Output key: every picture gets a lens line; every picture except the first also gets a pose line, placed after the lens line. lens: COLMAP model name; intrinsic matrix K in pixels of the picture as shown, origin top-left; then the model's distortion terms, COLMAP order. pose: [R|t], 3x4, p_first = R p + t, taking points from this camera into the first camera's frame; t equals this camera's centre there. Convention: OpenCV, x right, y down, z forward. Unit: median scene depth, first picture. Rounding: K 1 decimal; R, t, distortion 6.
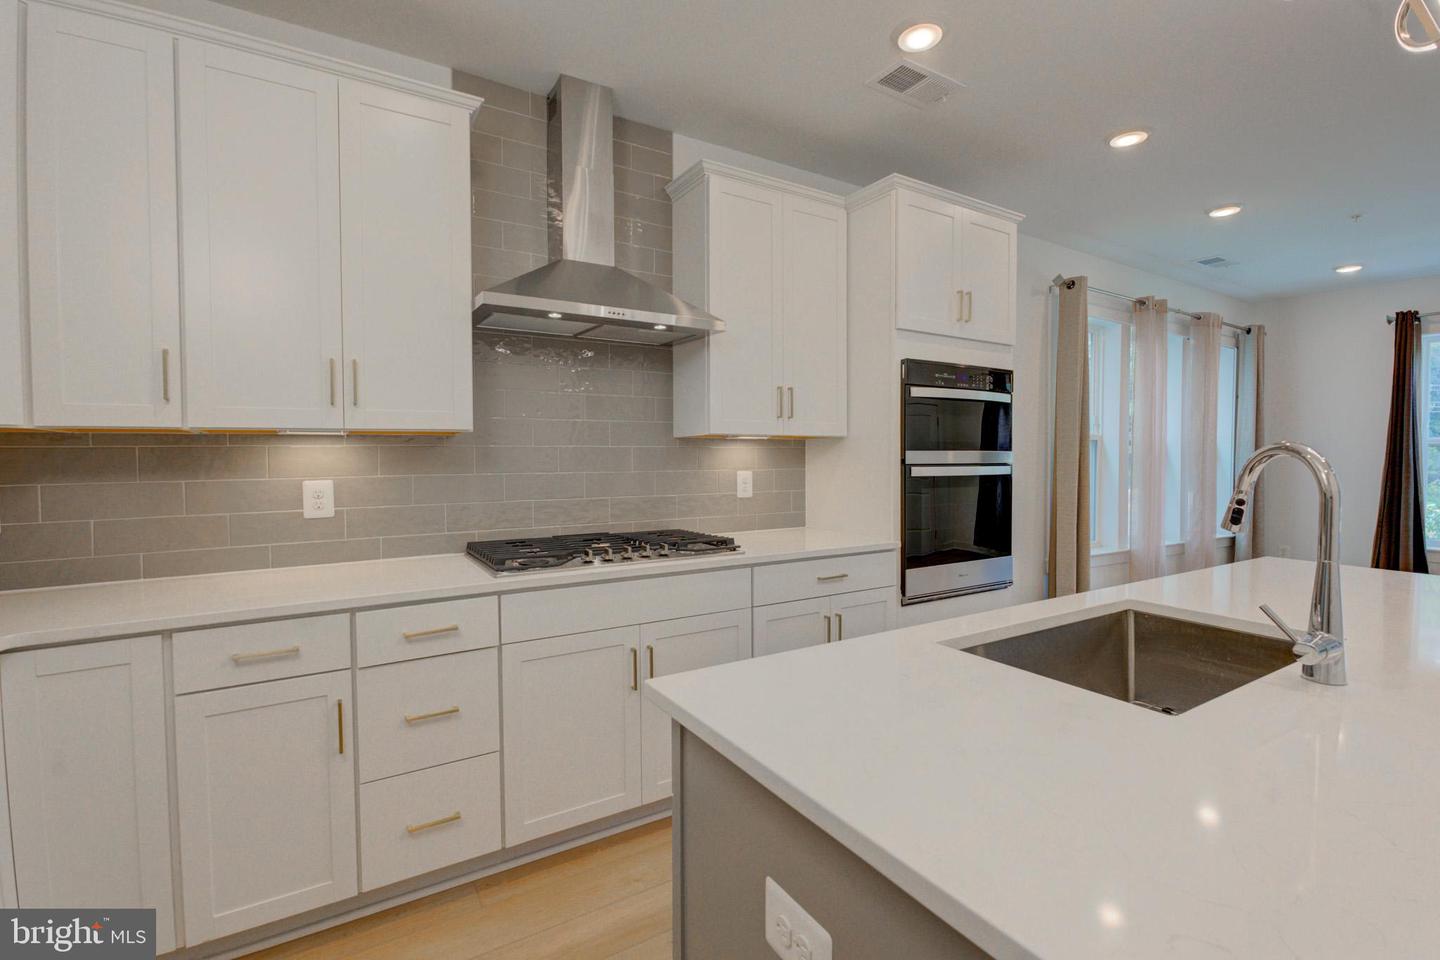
lens RADIAL K [[639.9, 0, 707.0], [0, 639.9, 467.2], [0, 0, 1]] dist [-0.002646, -0.000401]
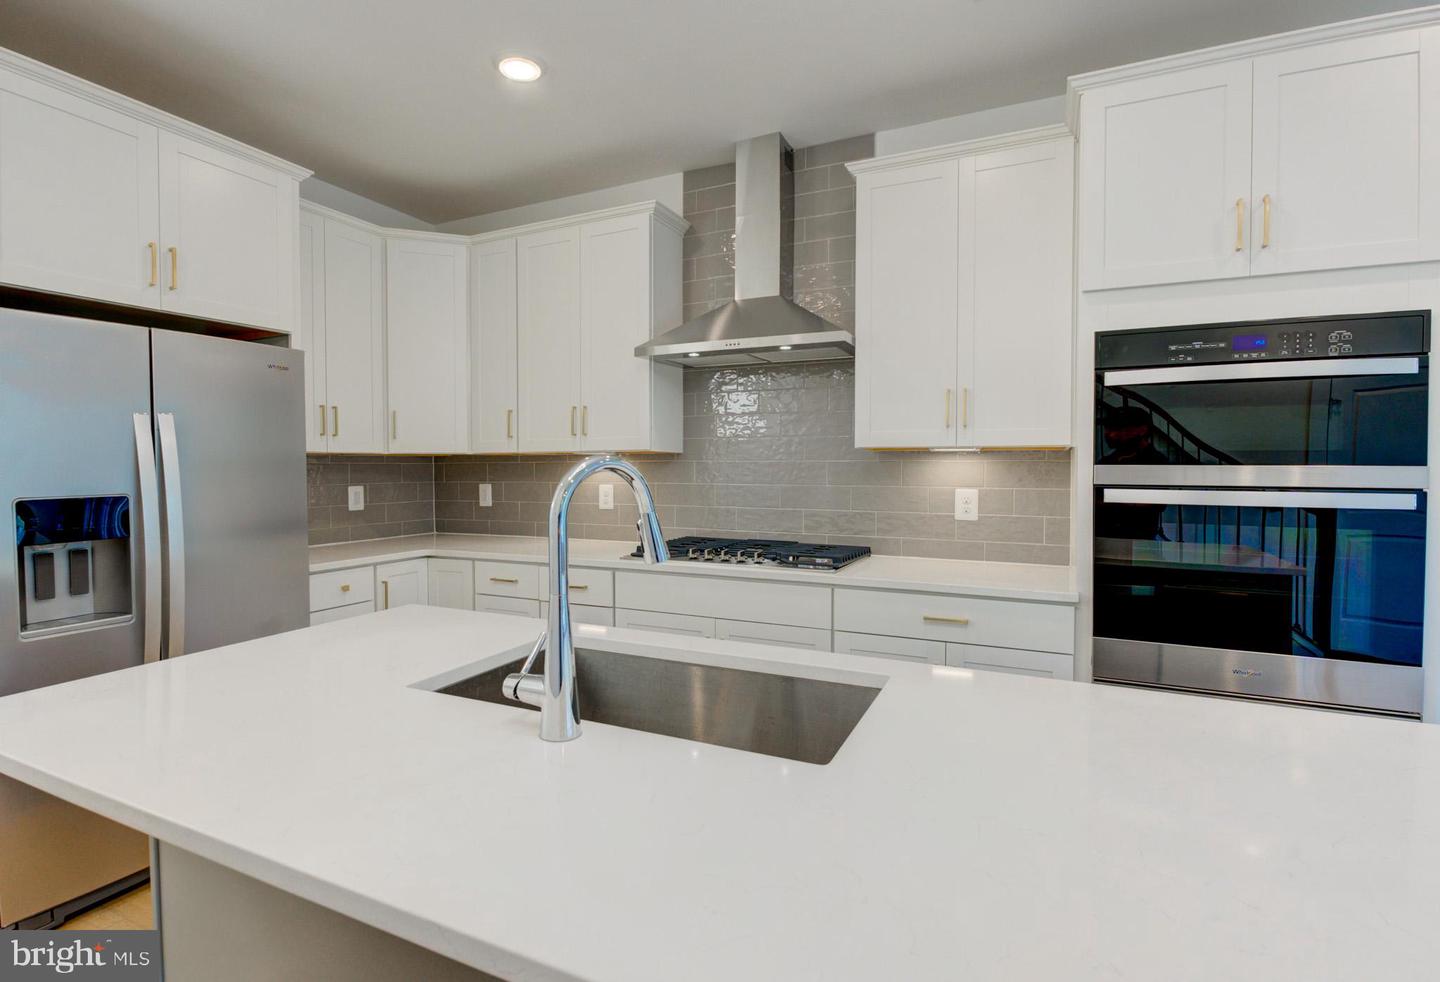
lens RADIAL K [[682.2, 0, 716.1], [0, 682.2, 484.4], [0, 0, 1]] dist [-0.015104, 0.001615]
pose [[0.557728, 0.024481, -0.829663, 0.718708], [-0.019059, 0.999679, 0.016686, -0.010007], [0.829805, 0.006506, 0.558016, 0.257598]]
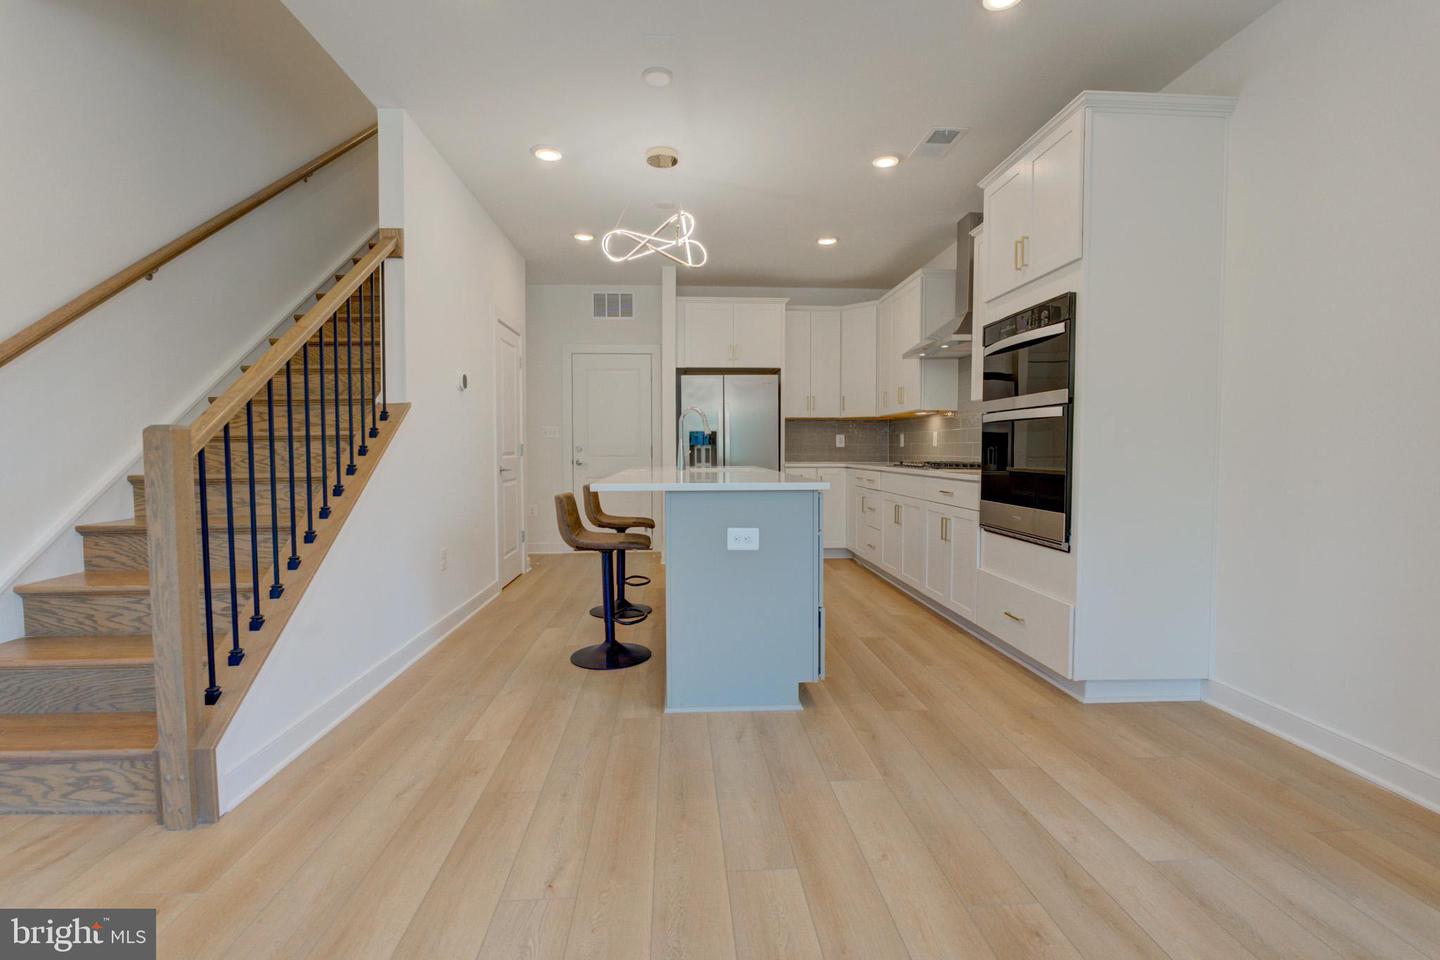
lens RADIAL K [[639.9, 0, 725.7], [0, 639.9, 463.8], [0, 0, 1]] dist [-0.002646, -0.000401]
pose [[-0.452064, 0.024155, -0.891658, 1.675363], [-0.021245, 0.999058, 0.037836, 0.057579], [0.891732, 0.036048, -0.451125, 1.157994]]
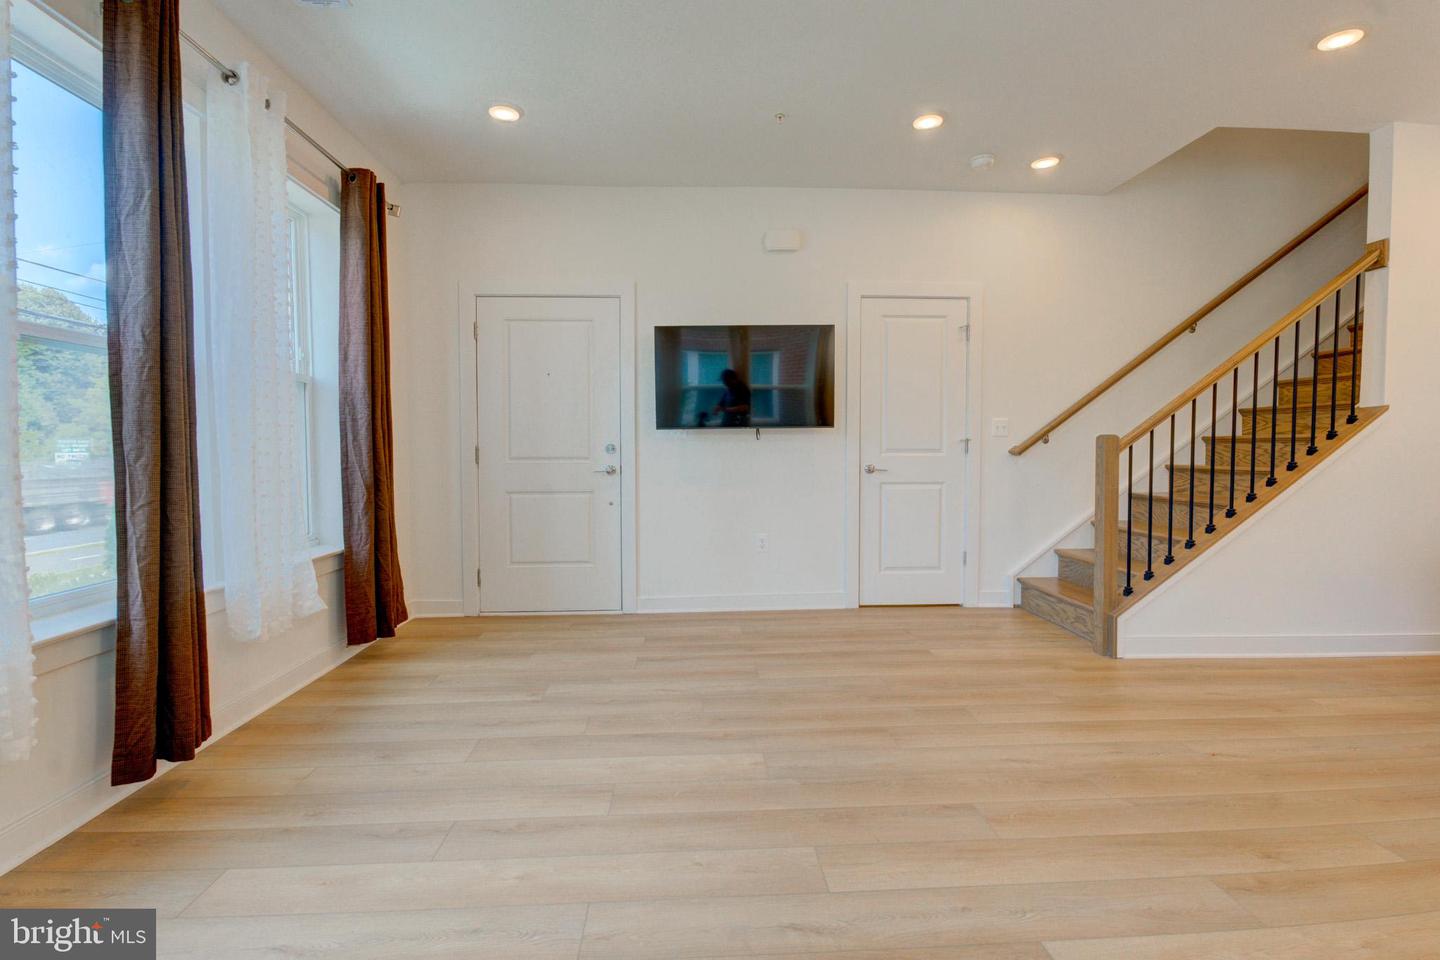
lens RADIAL K [[711.7, 0, 705.8], [0, 711.7, 468.7], [0, 0, 1]] dist [0.004088, -0.000551]
pose [[-0.887158, -0.022524, 0.460915, 1.407816], [0.006087, 0.998150, 0.060494, 0.032411], [-0.461425, 0.056474, -0.885380, 1.877565]]
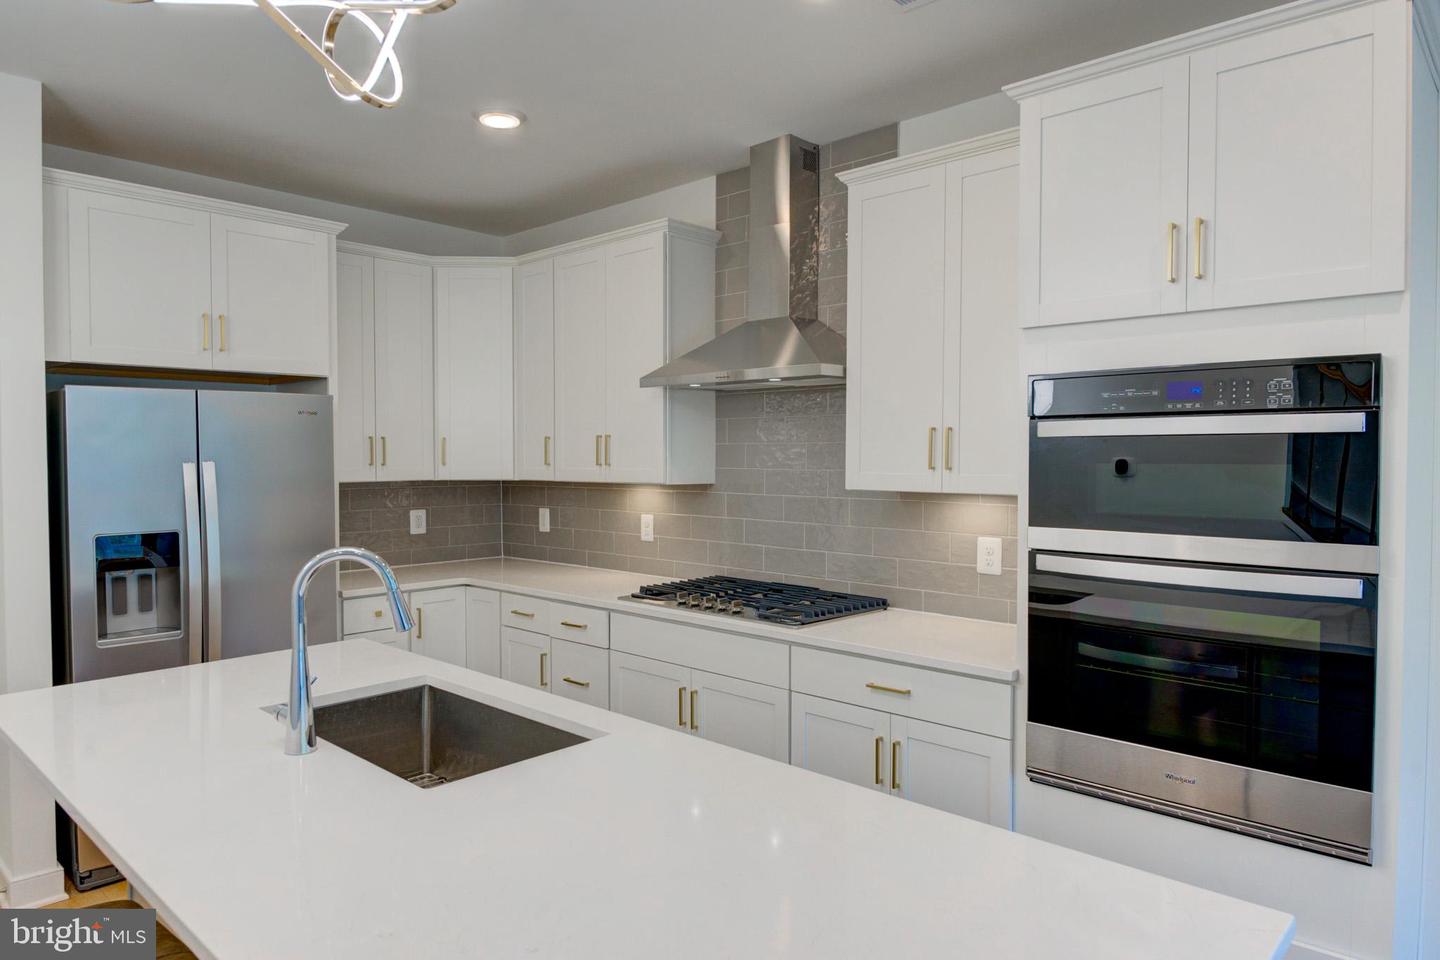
lens RADIAL K [[907.3, 0, 720.2], [0, 907.3, 472.7], [0, 0, 1]] dist [0.011756, -0.005289]
pose [[0.274464, 0.021467, -0.961358, 1.101928], [-0.022862, 0.999614, 0.015794, -0.086967], [0.961326, 0.017644, 0.274849, 0.495496]]
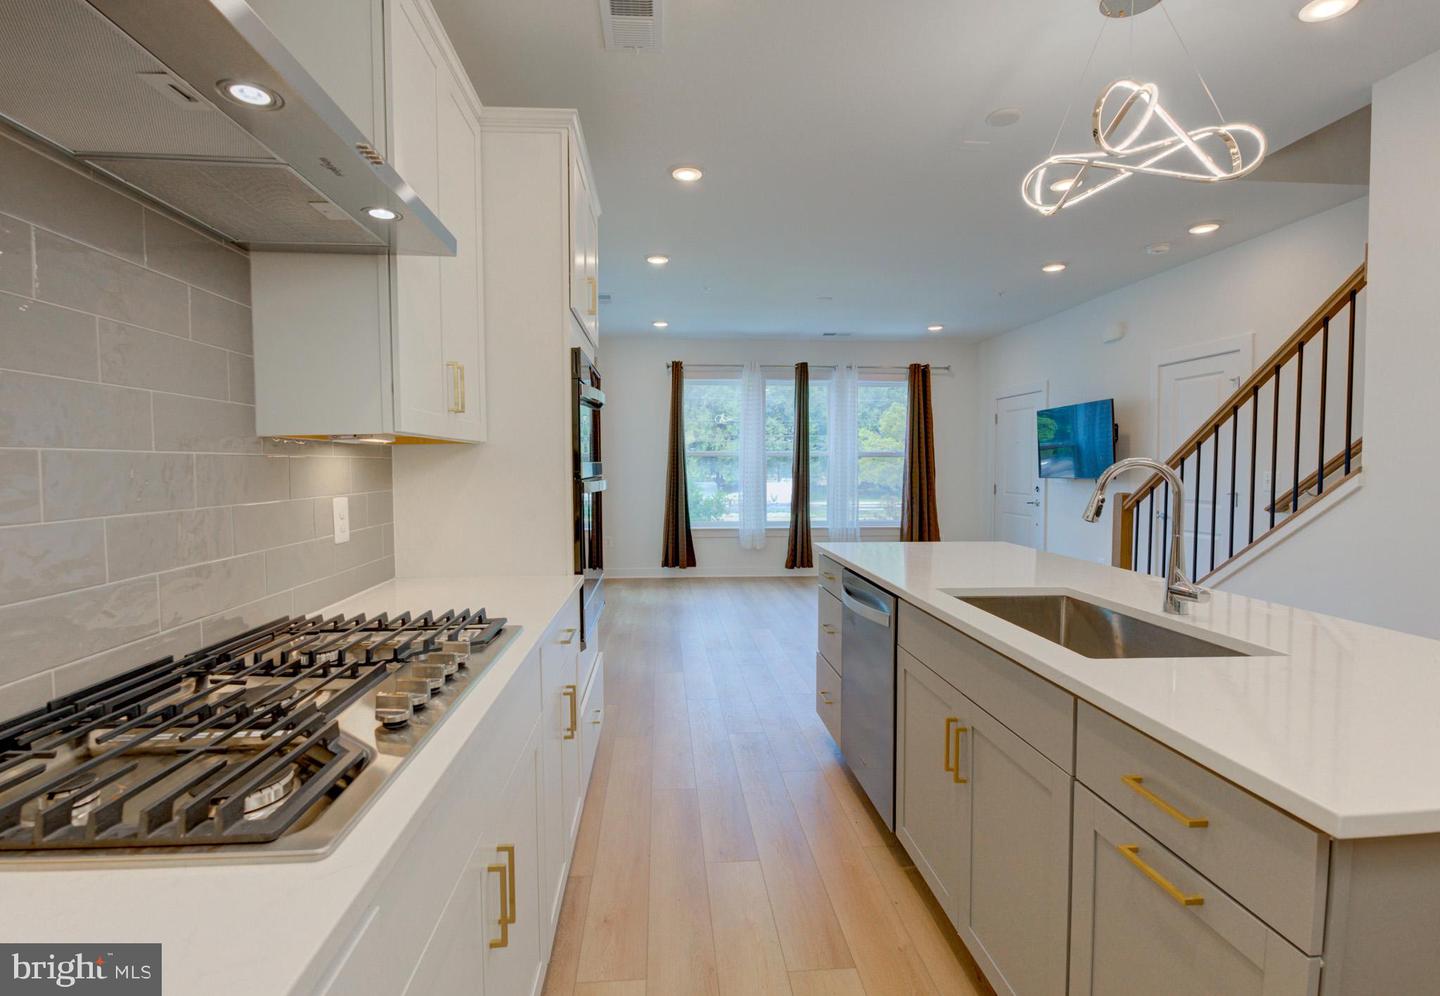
lens RADIAL K [[682.2, 0, 710.0], [0, 682.2, 481.1], [0, 0, 1]] dist [-0.015104, 0.001615]
pose [[0.431404, -0.029897, 0.901663, -0.408804], [0.019182, 0.999529, 0.023964, -0.019657], [-0.901955, 0.006957, 0.431774, 0.494513]]
